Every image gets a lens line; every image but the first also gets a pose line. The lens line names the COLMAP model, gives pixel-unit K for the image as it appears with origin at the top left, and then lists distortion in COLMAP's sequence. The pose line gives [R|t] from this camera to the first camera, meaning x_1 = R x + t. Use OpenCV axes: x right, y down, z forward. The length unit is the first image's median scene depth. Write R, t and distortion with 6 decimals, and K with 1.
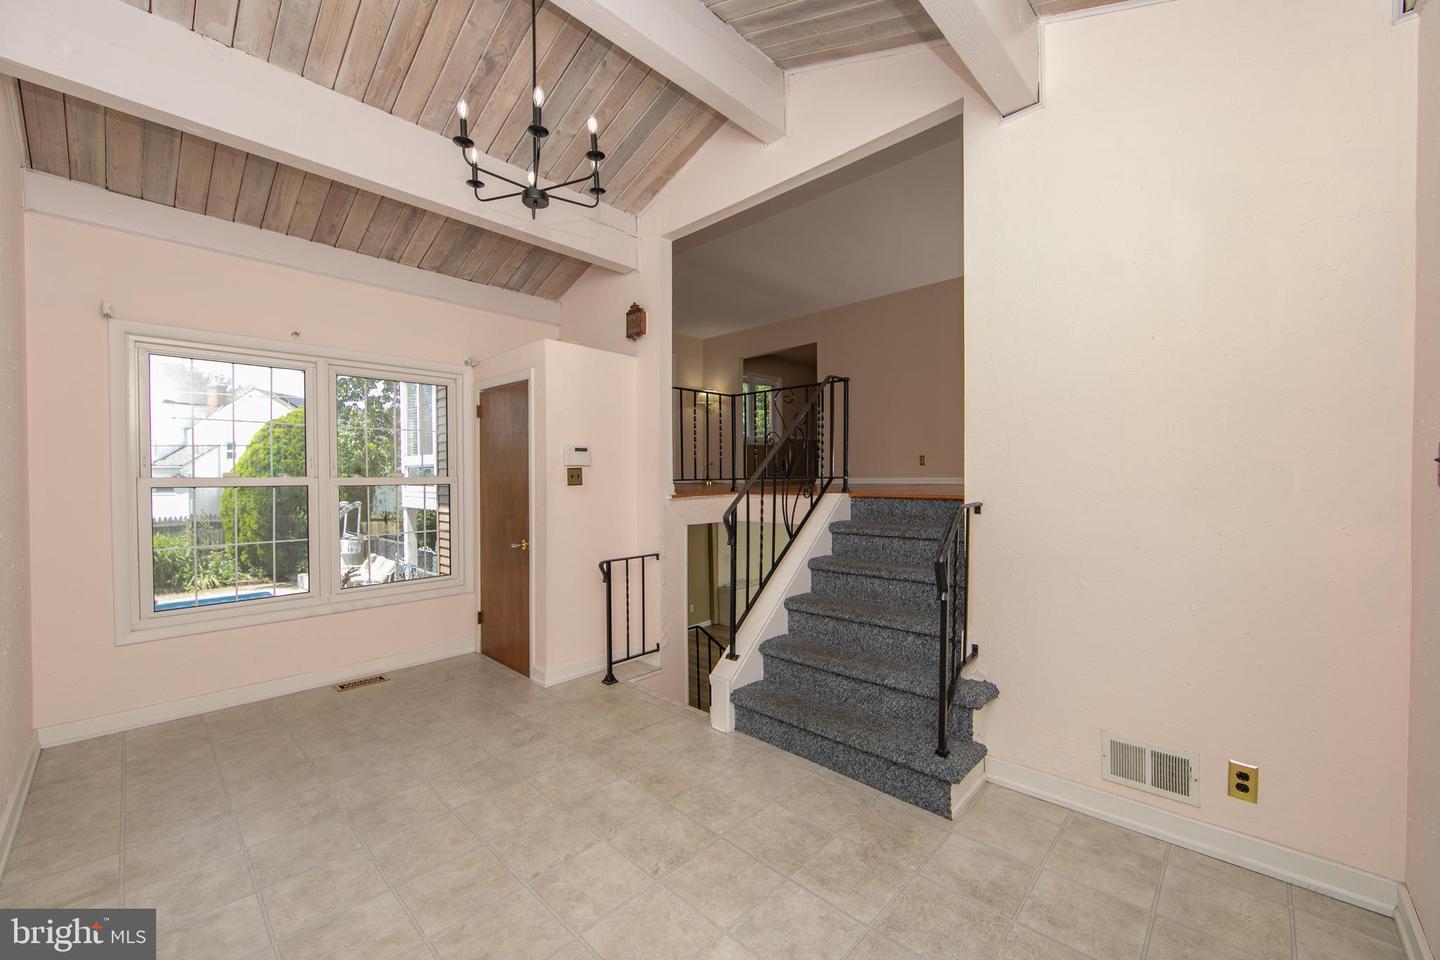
lens RADIAL K [[563.0, 0, 720.0], [0, 563.0, 480.0], [0, 0, 1]] dist [-0.000339, -0.000272]
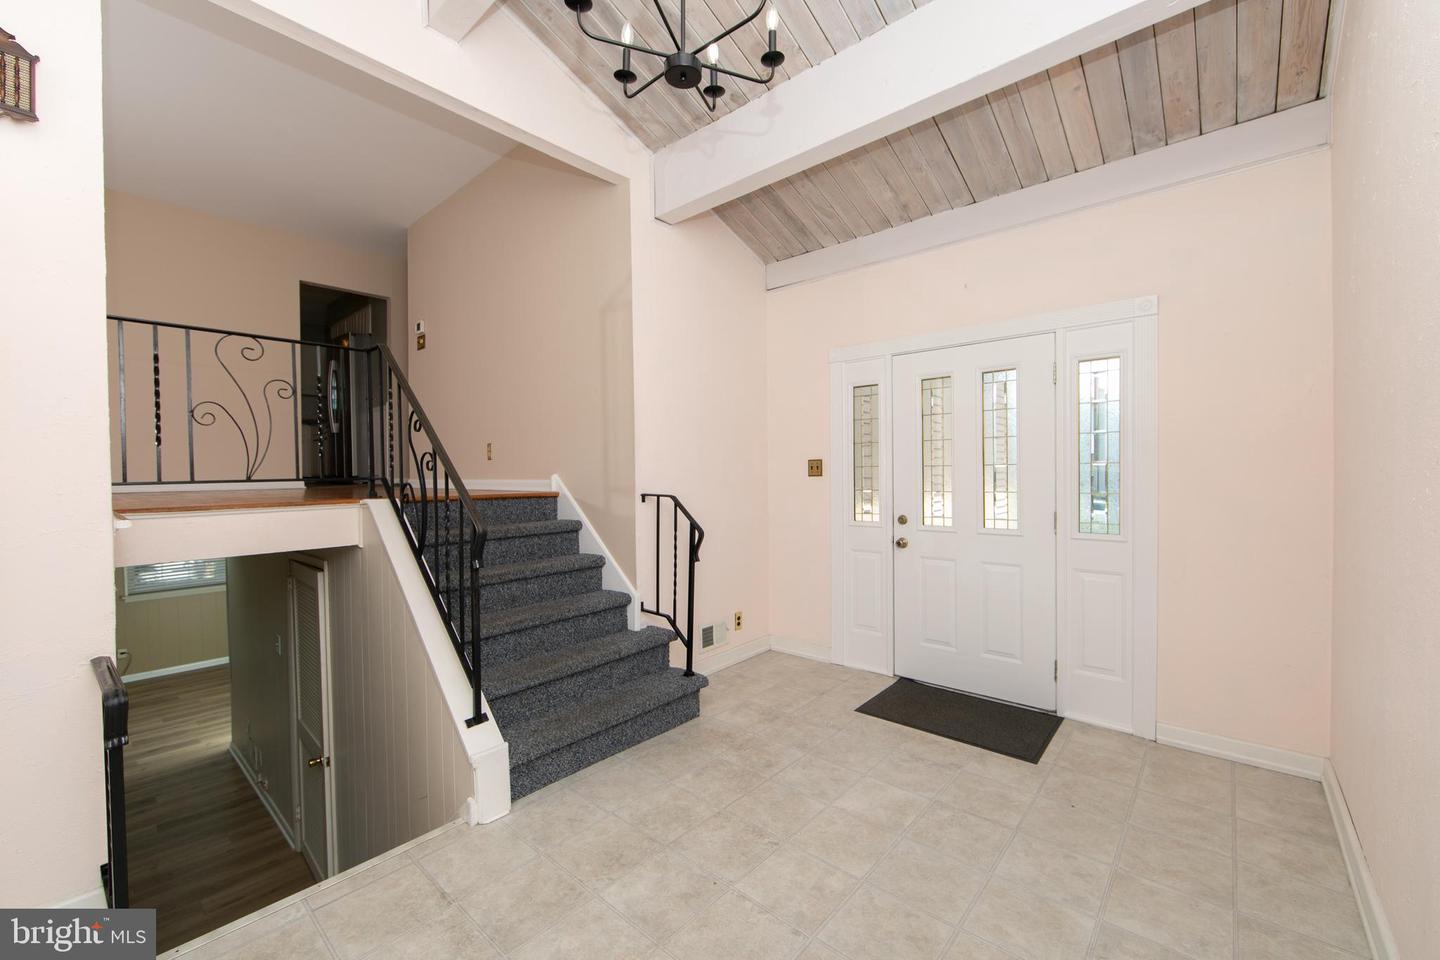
lens RADIAL K [[589.7, 0, 715.3], [0, 589.7, 480.1], [0, 0, 1]] dist [-0.000516, -0.000163]
pose [[-0.040397, -0.003131, 0.999179, -1.069535], [0.021456, 0.999762, 0.004000, 0.006350], [-0.998953, 0.021600, -0.040320, 1.006254]]
